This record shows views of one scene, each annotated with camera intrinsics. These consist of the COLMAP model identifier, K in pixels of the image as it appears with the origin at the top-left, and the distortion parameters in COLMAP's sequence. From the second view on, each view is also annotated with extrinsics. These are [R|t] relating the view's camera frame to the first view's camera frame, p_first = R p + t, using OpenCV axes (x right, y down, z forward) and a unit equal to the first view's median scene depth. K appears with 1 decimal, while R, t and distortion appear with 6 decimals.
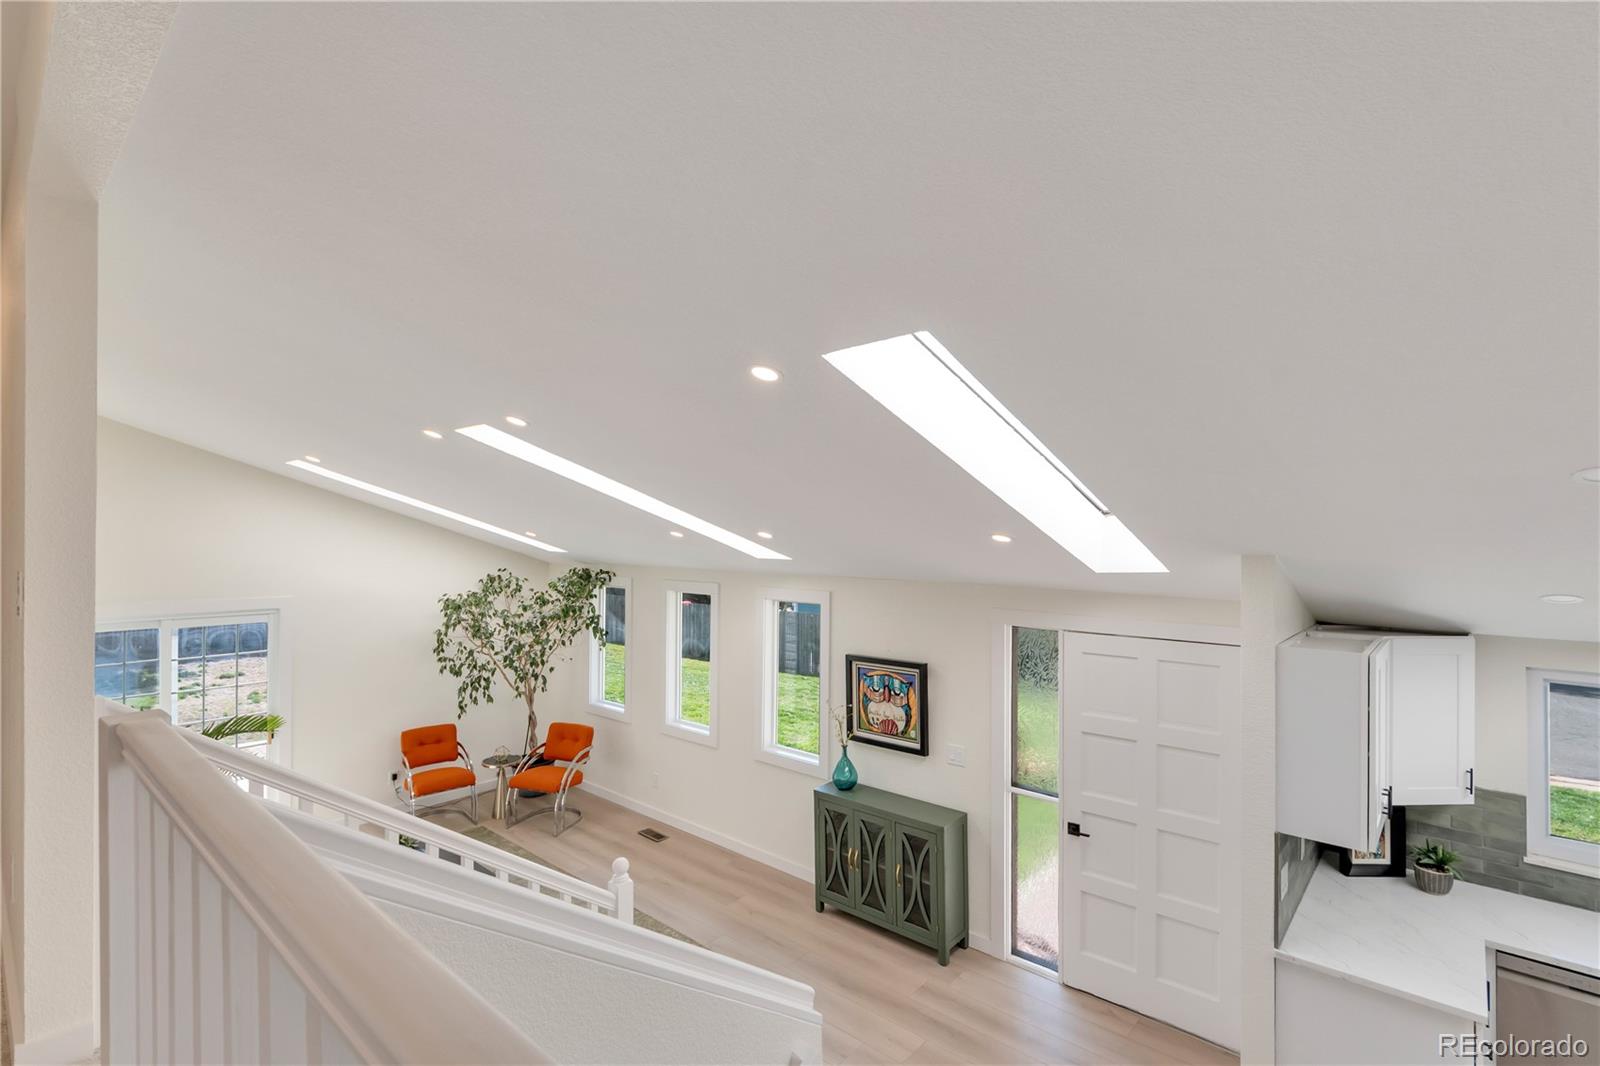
lens RADIAL K [[772.3, 0, 798.8], [0, 772.3, 526.1], [0, 0, 1]] dist [0.009922, -0.003161]
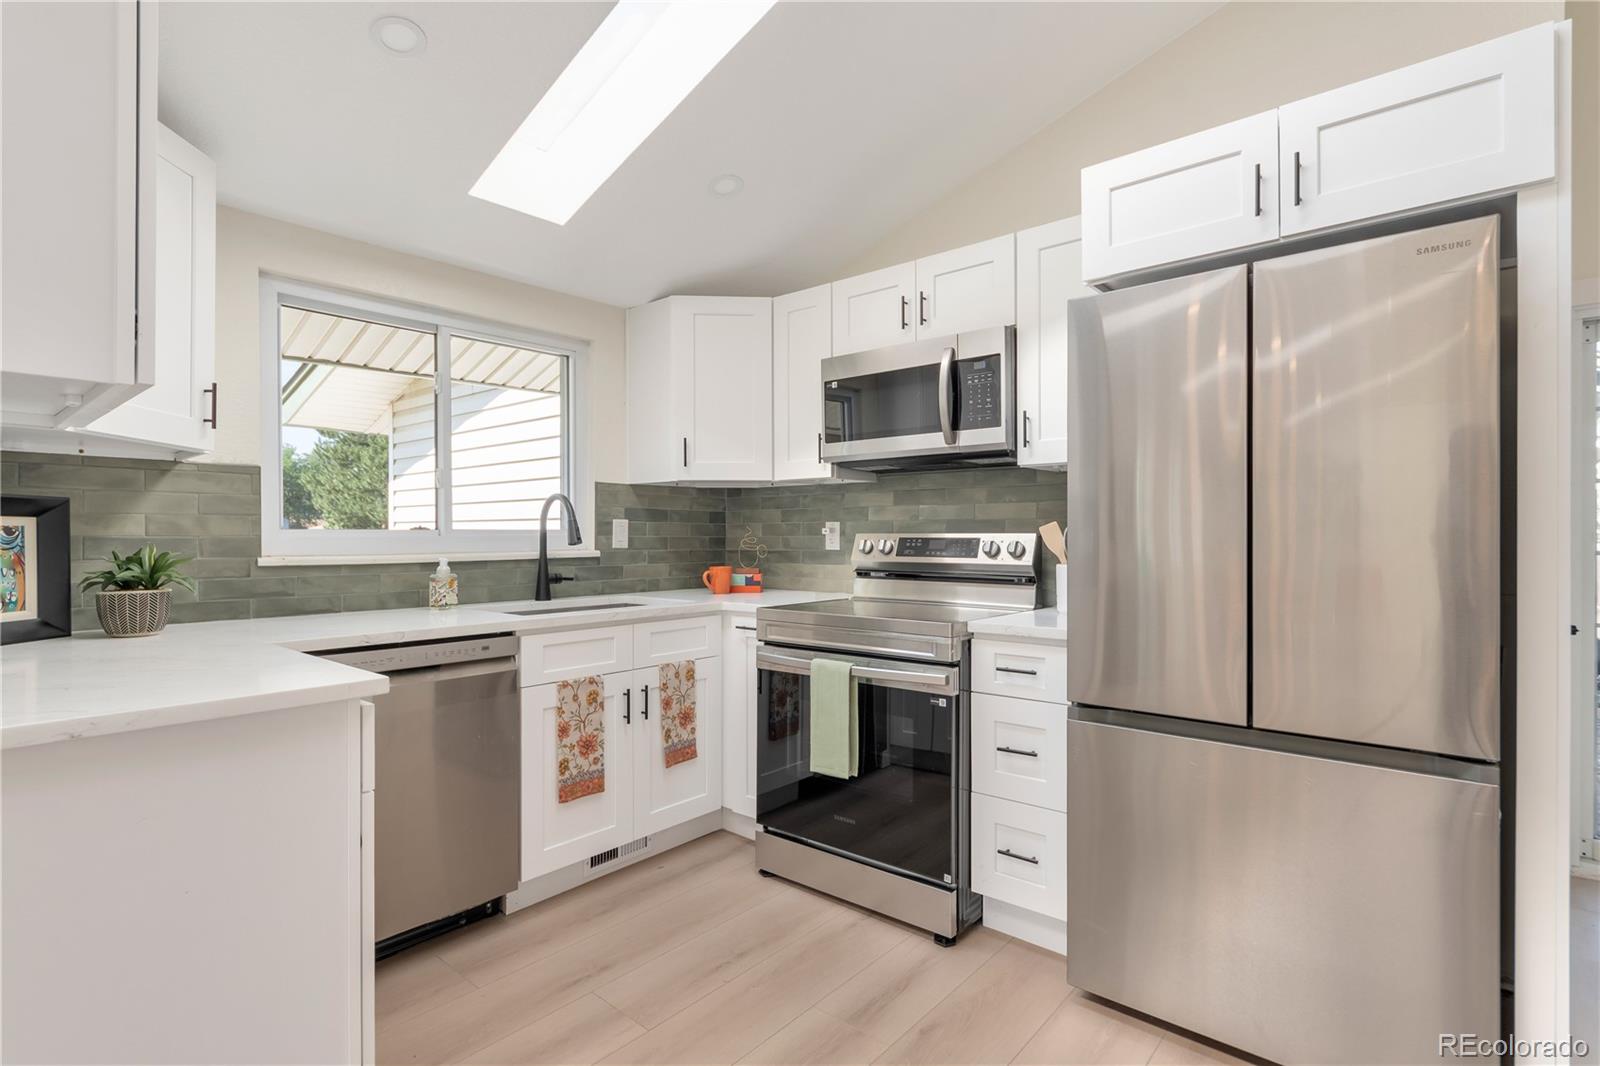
lens RADIAL K [[772.3, 0, 798.7], [0, 772.3, 532.5], [0, 0, 1]] dist [0.009922, -0.003161]
pose [[-0.002401, -0.000928, 0.999997, 0.283928], [-0.002501, 0.999996, 0.000922, 0.400024], [-0.999994, -0.002499, -0.002403, 0.548326]]
